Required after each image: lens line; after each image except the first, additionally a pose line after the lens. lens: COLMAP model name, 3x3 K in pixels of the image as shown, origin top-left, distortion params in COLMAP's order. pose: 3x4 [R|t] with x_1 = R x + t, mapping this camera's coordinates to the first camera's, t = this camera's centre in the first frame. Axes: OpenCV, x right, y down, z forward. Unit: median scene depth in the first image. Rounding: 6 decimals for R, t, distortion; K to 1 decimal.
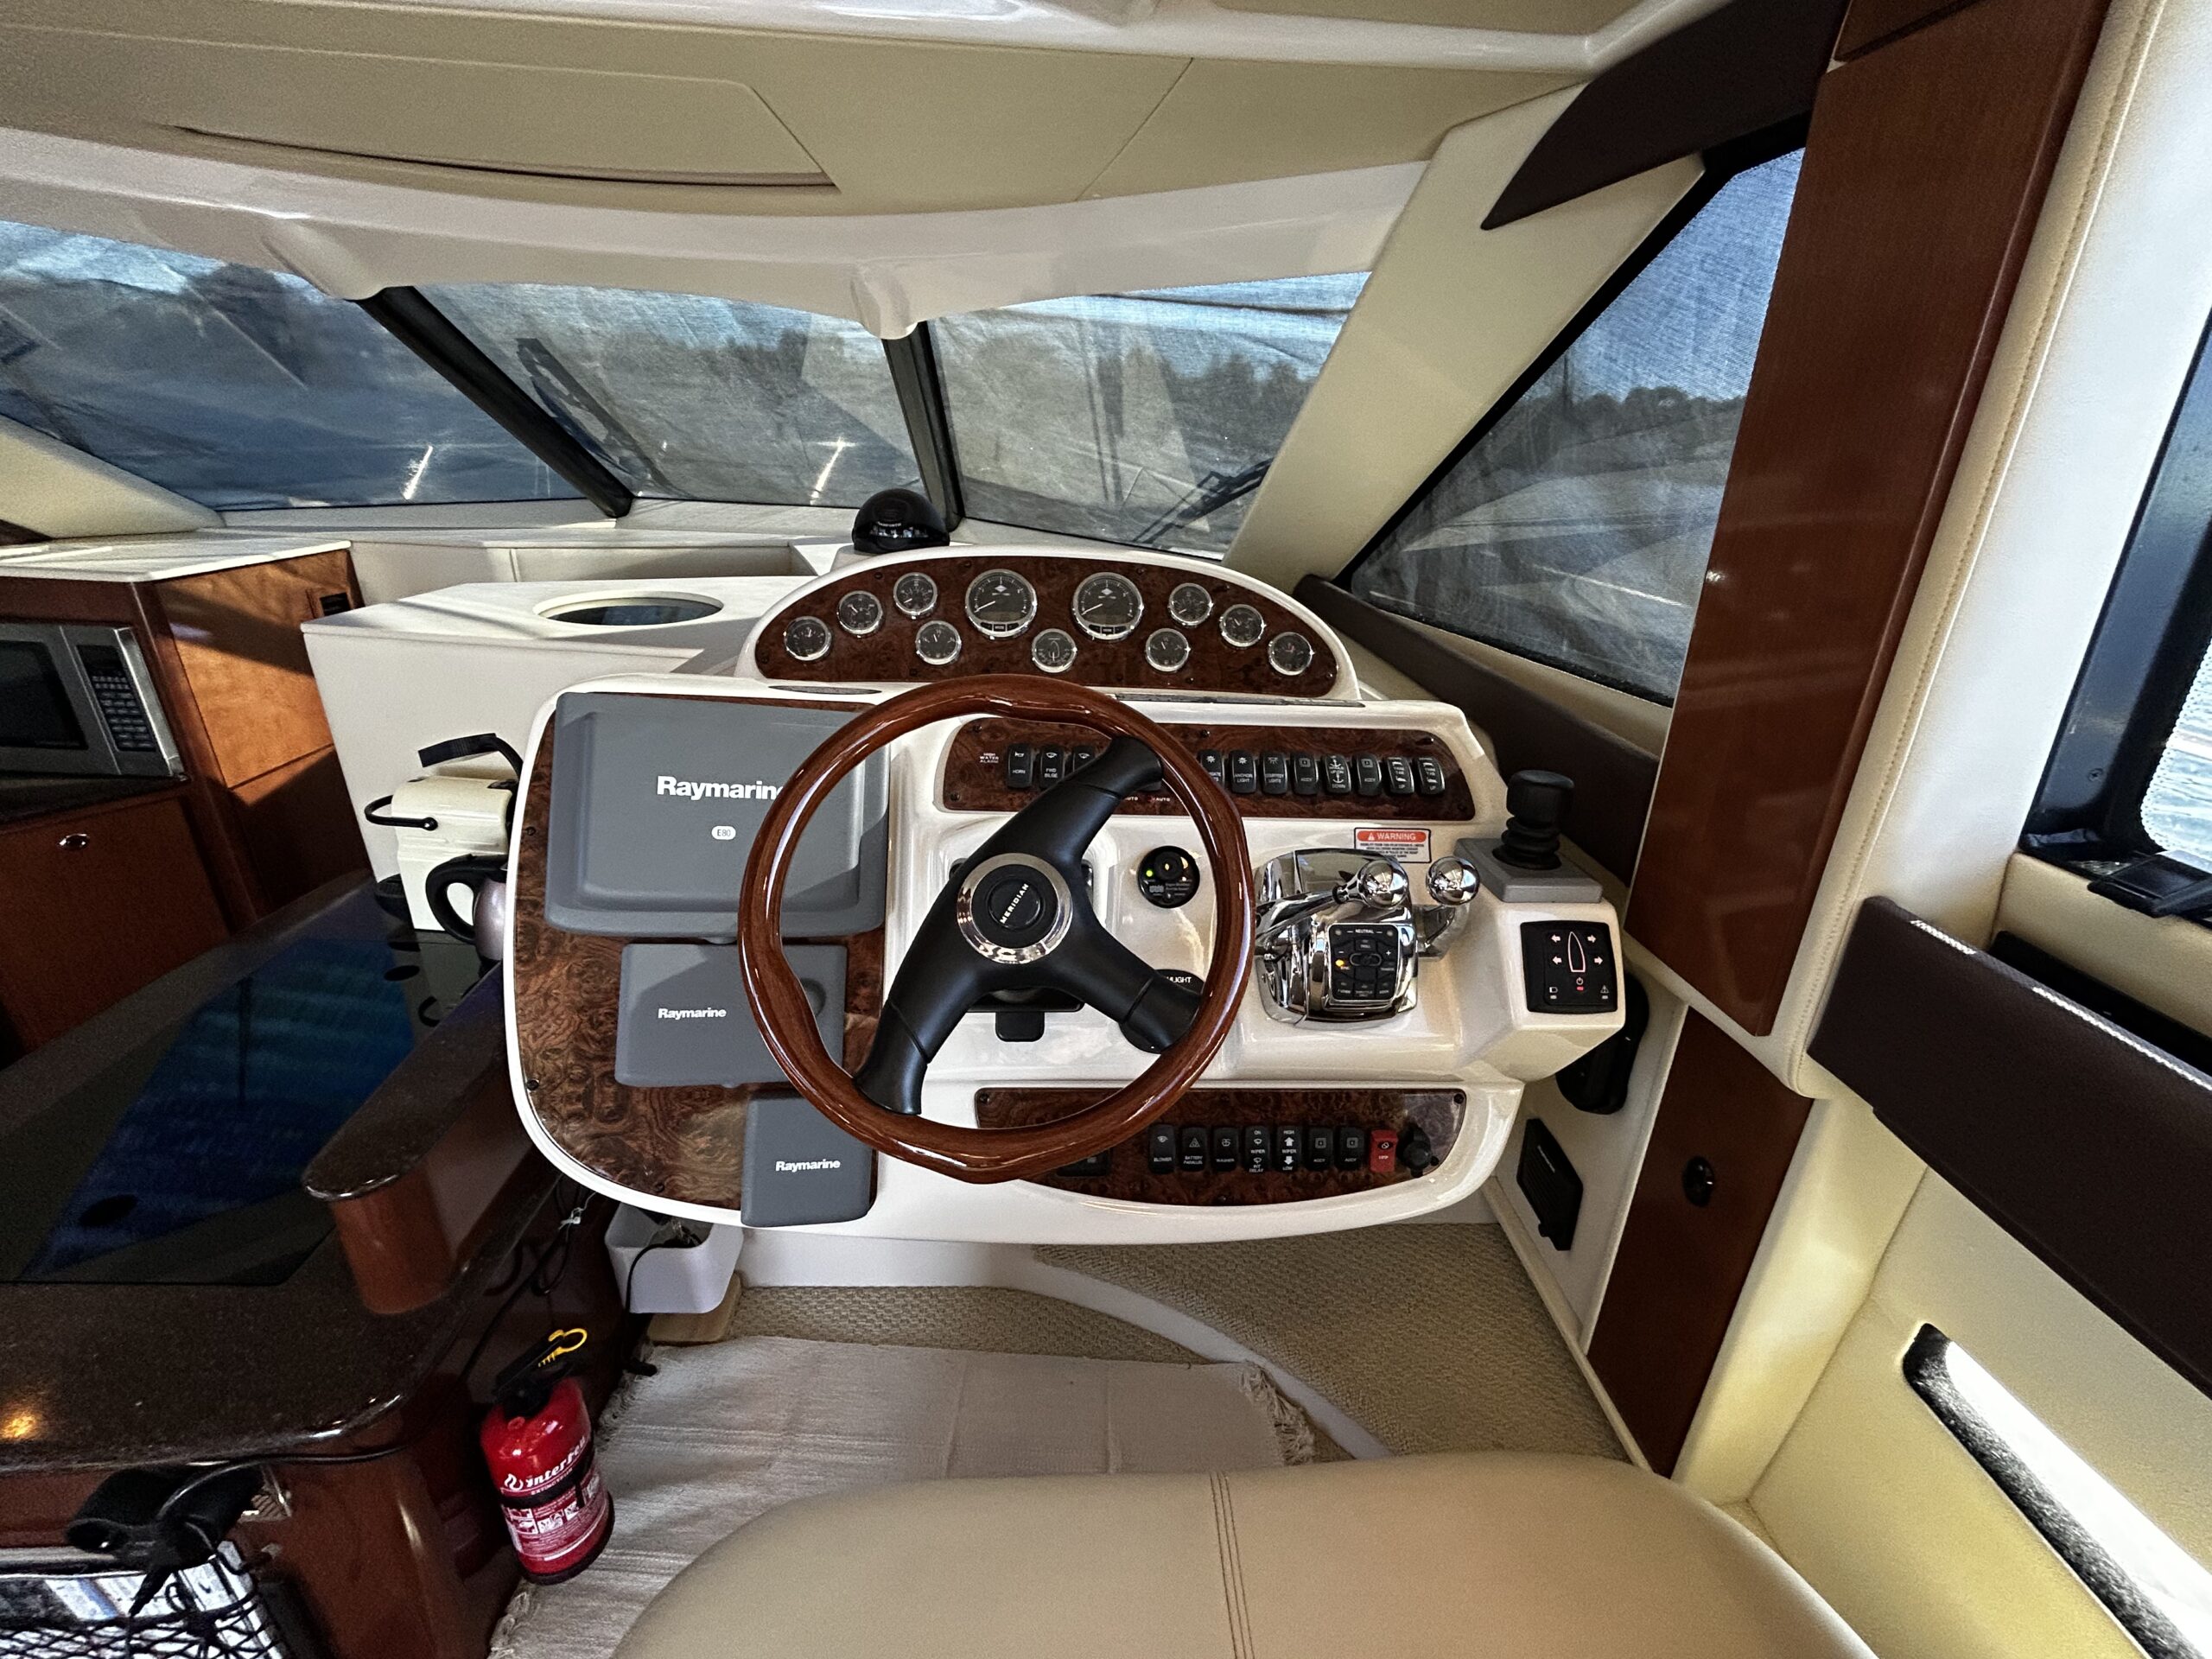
lens RADIAL K [[891.4, 0, 1134.7], [0, 891.4, 823.0], [0, 0, 1]] dist [0.000922, -0.000140]
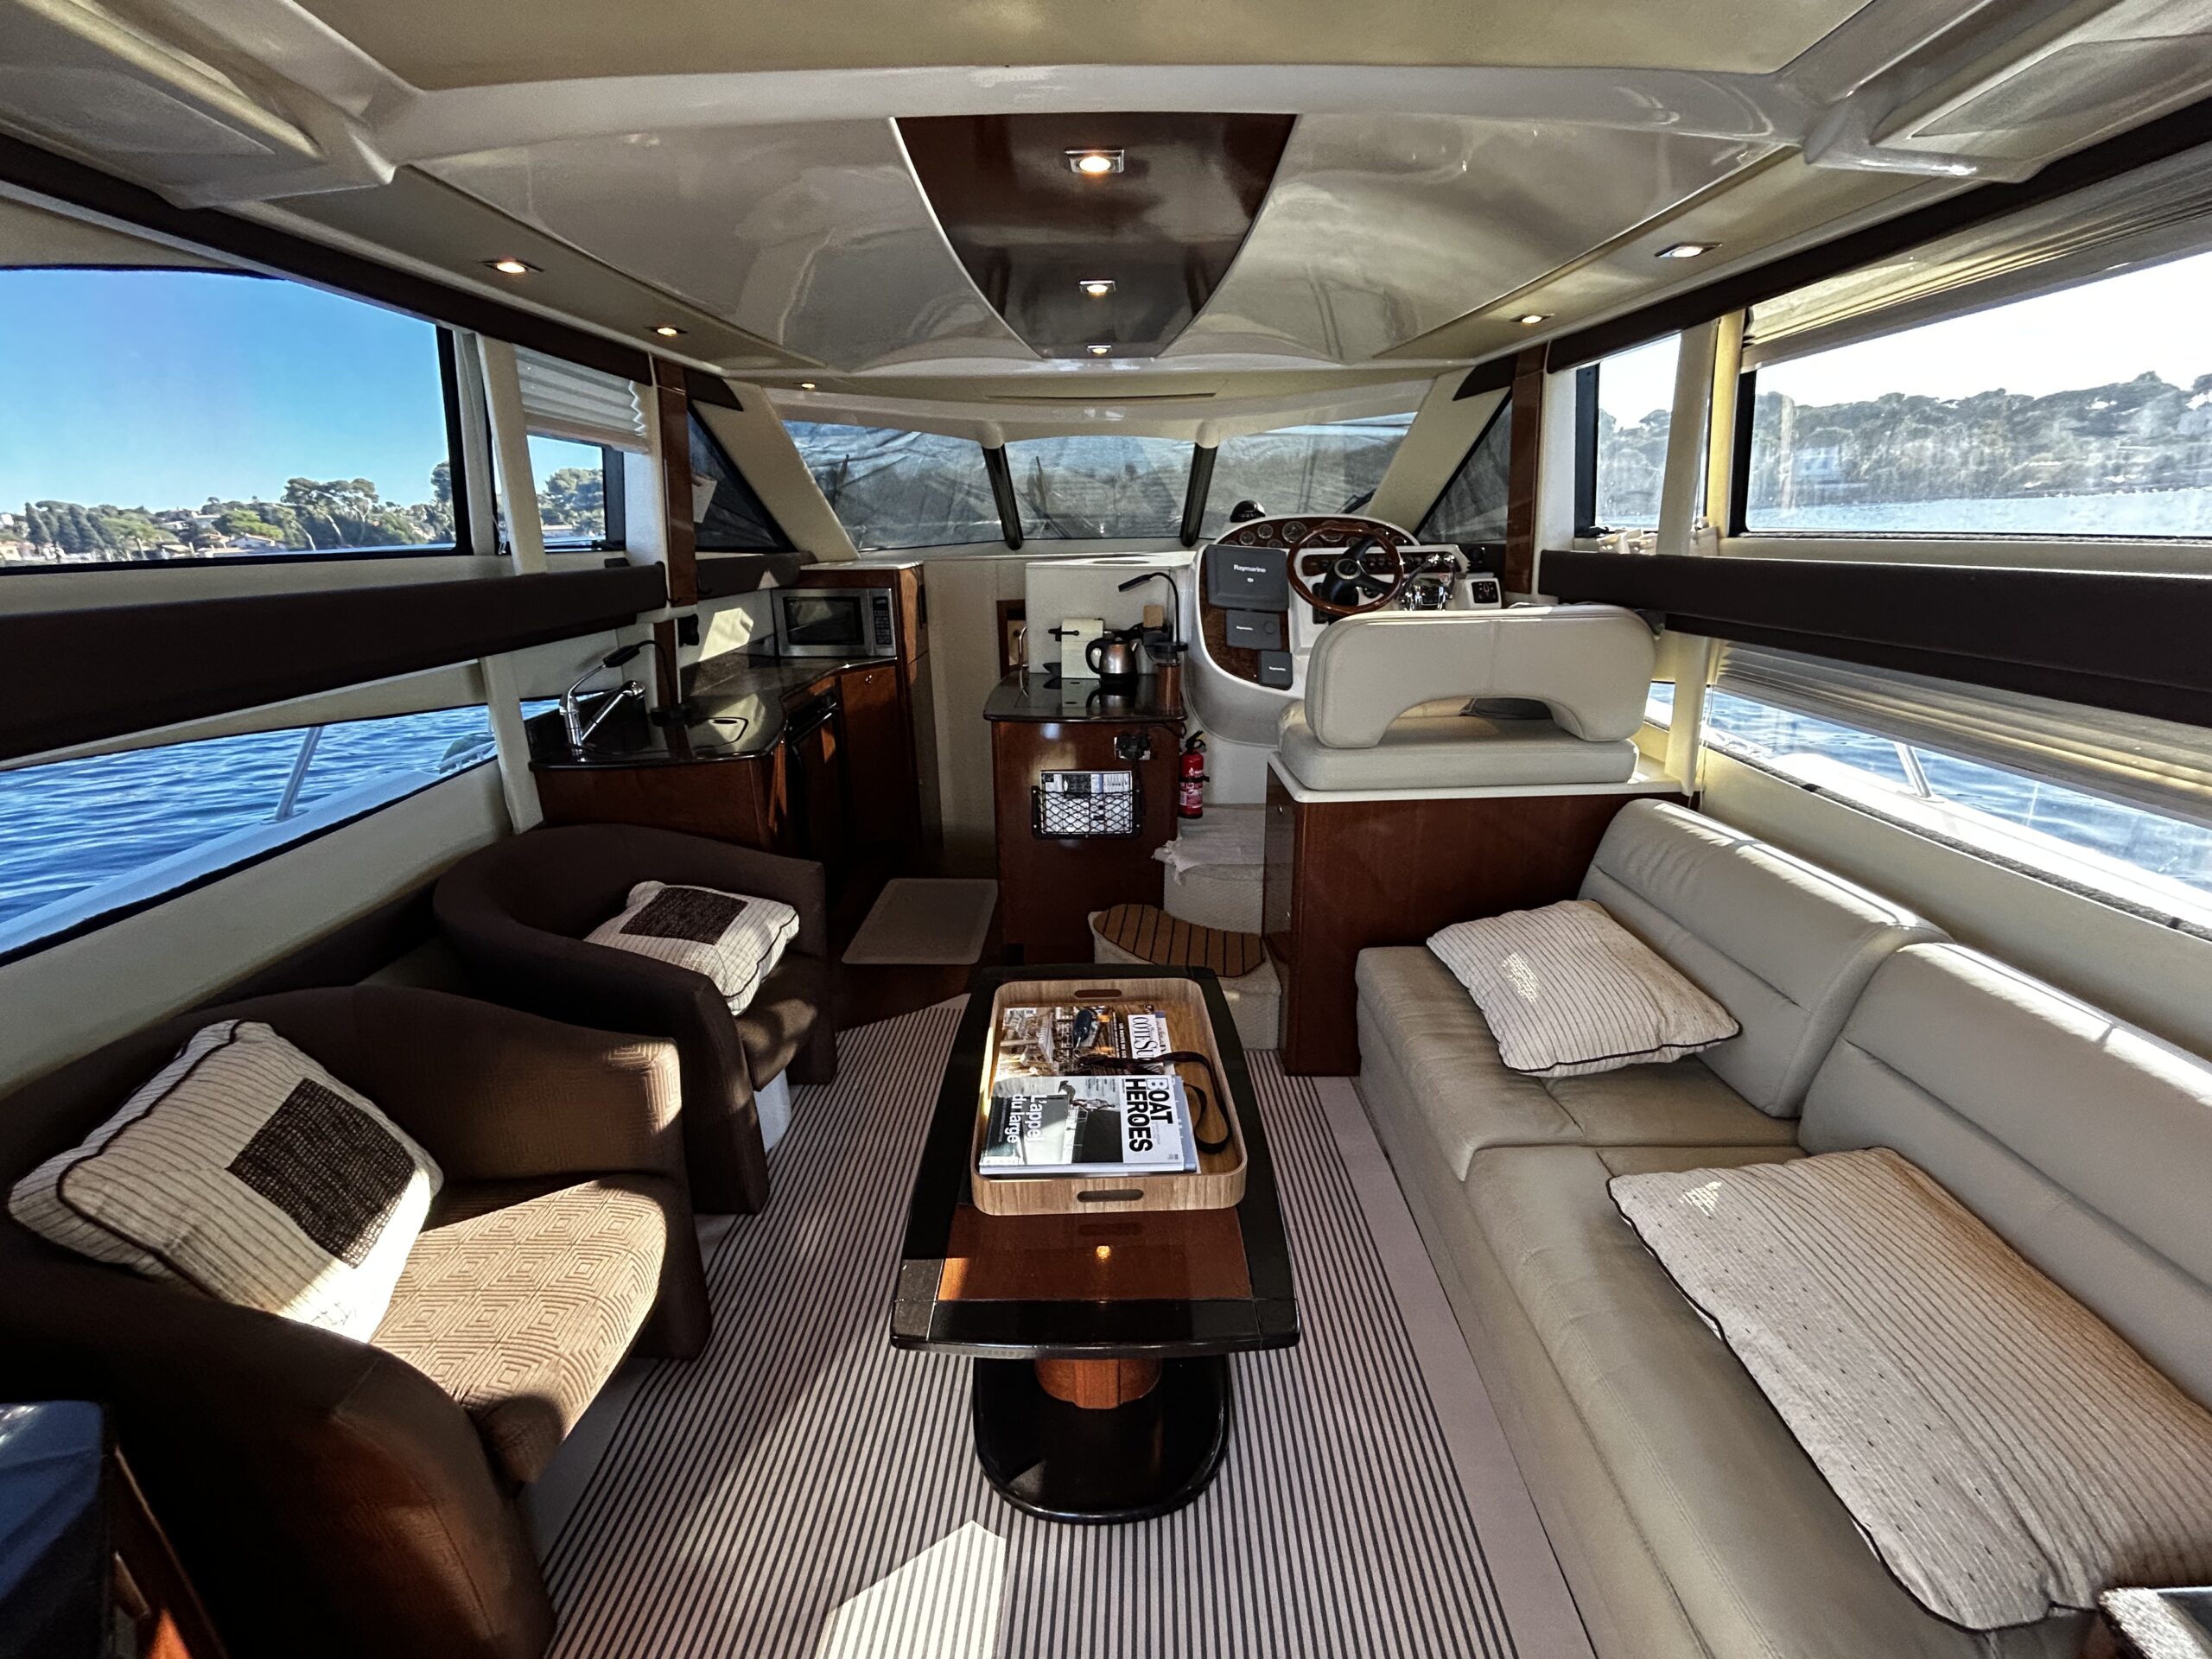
lens RADIAL K [[891.4, 0, 1134.7], [0, 891.4, 823.0], [0, 0, 1]] dist [0.000922, -0.000140]
pose [[0.996727, -0.045431, -0.066867, -0.599391], [0.039686, 0.995601, -0.084875, 1.061557], [0.070429, 0.081944, 0.994145, -2.132537]]
